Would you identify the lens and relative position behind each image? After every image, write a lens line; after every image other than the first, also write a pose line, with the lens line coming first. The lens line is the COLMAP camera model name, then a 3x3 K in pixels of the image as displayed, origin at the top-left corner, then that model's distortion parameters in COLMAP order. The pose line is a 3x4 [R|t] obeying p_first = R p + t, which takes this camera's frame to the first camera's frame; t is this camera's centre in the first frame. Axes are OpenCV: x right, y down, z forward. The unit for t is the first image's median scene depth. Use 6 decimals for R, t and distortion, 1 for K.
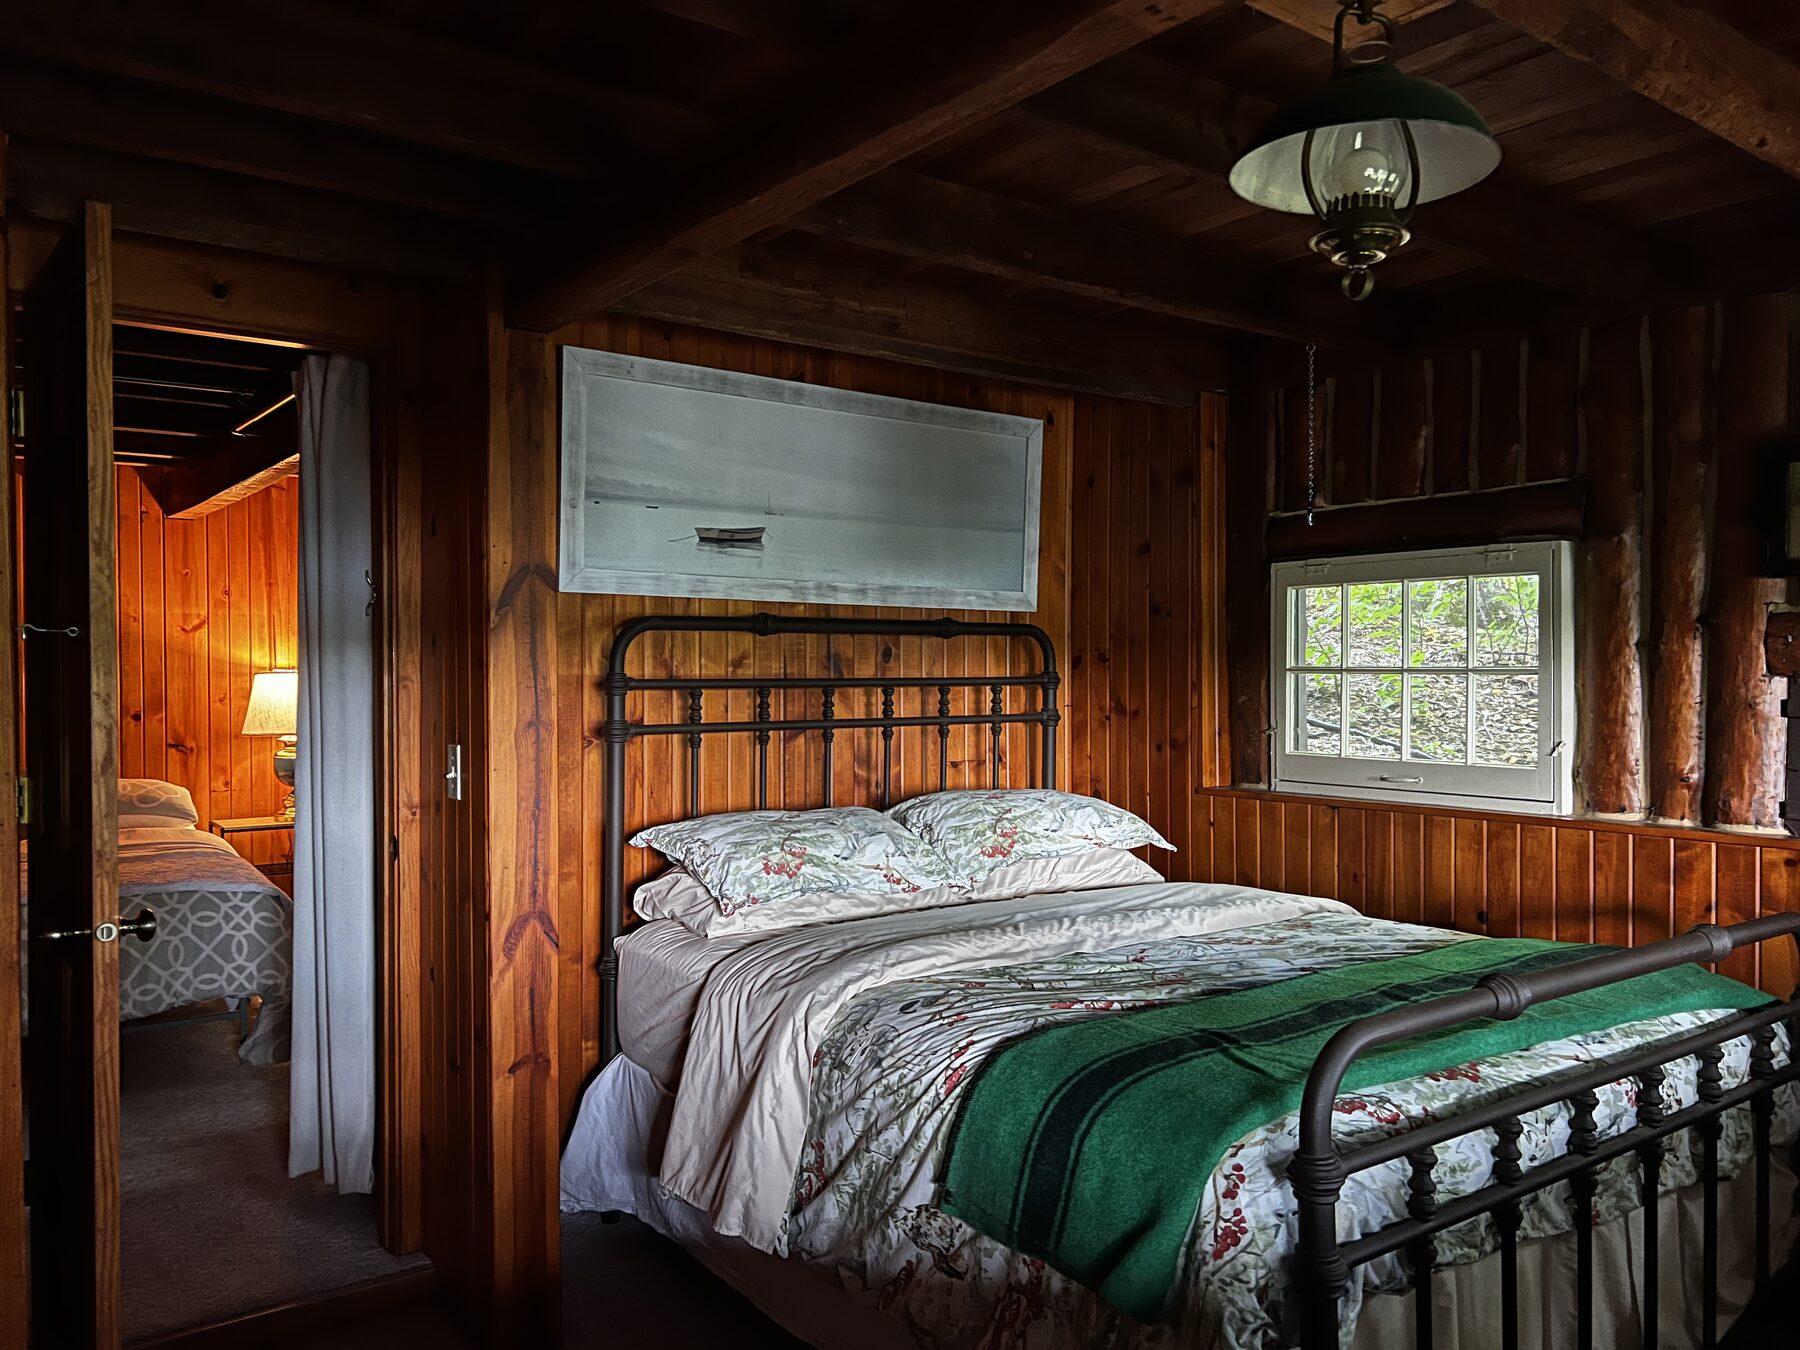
lens RADIAL K [[1361.3, 0, 911.9], [0, 1361.3, 668.0], [0, 0, 1]] dist [0.034470, -0.036709]
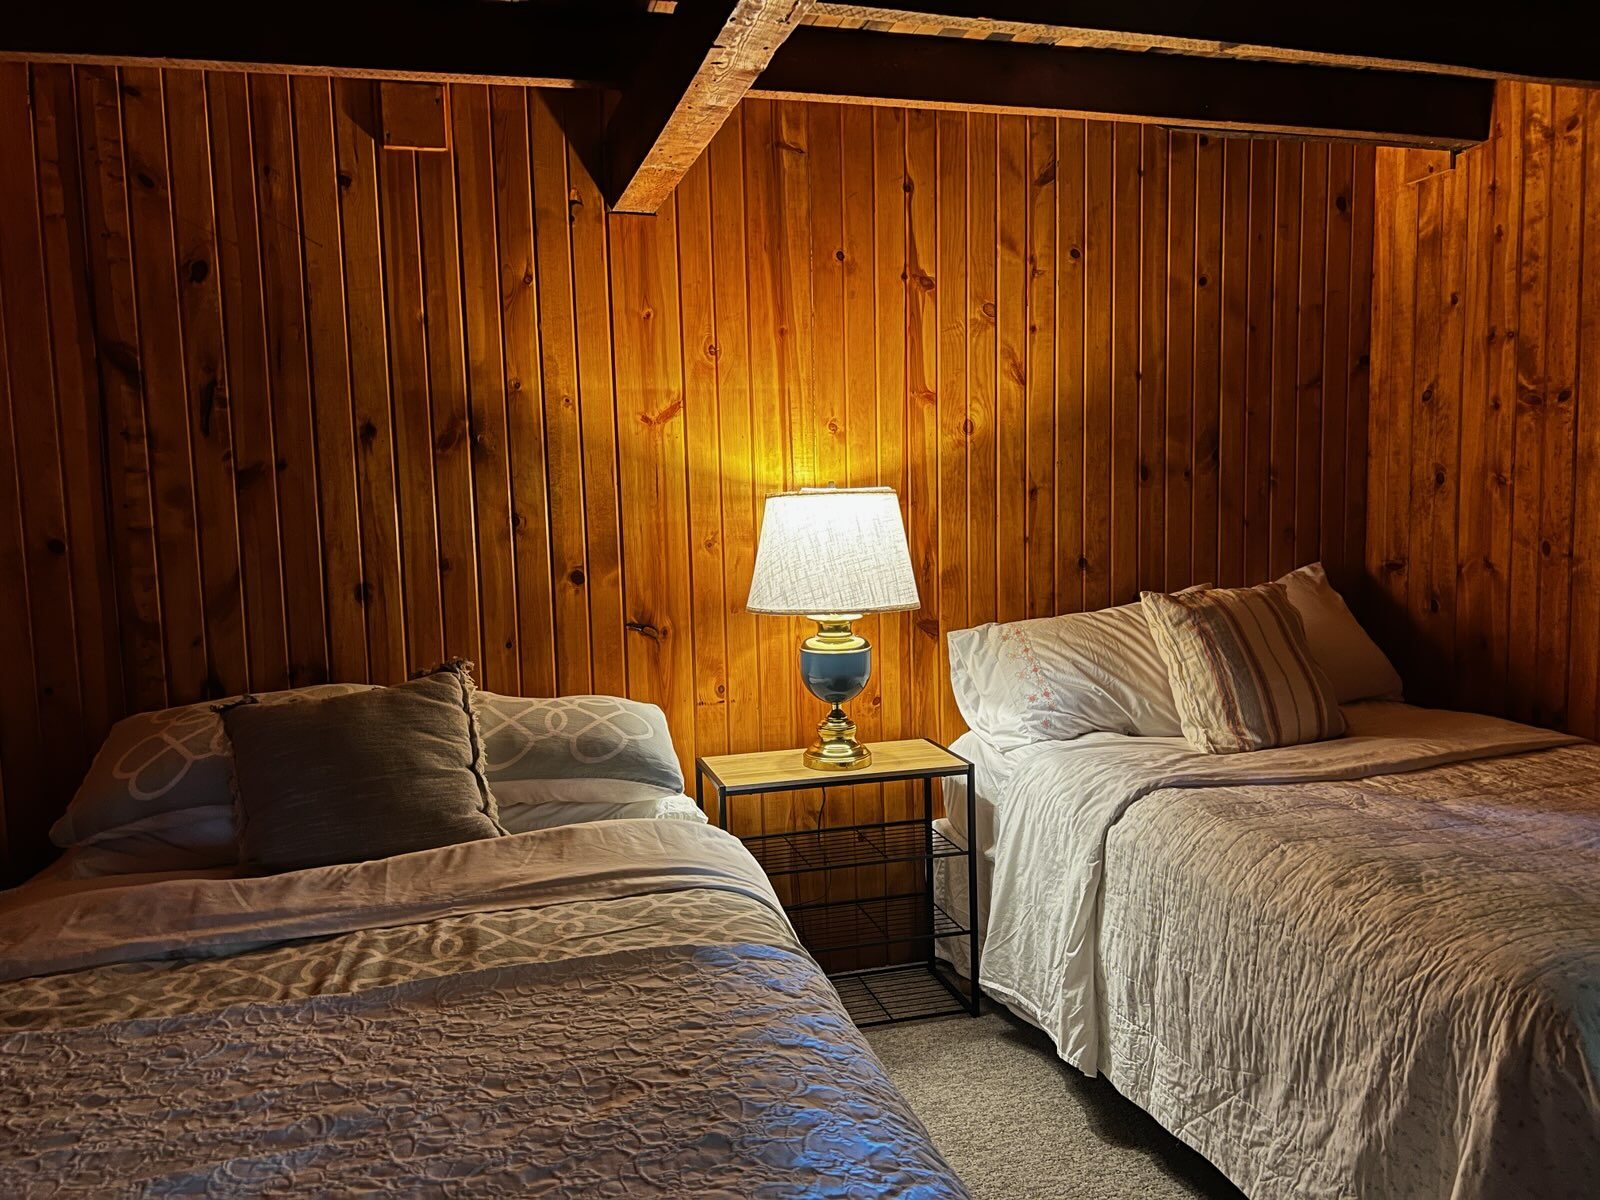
lens RADIAL K [[1210.0, 0, 797.9], [0, 1210.0, 607.3], [0, 0, 1]] dist [0.034470, -0.036709]
pose [[0.936612, 0.013748, -0.350098, -0.298643], [0.019237, 0.995705, 0.090565, 0.004757], [0.349839, -0.091559, 0.932325, 0.552941]]
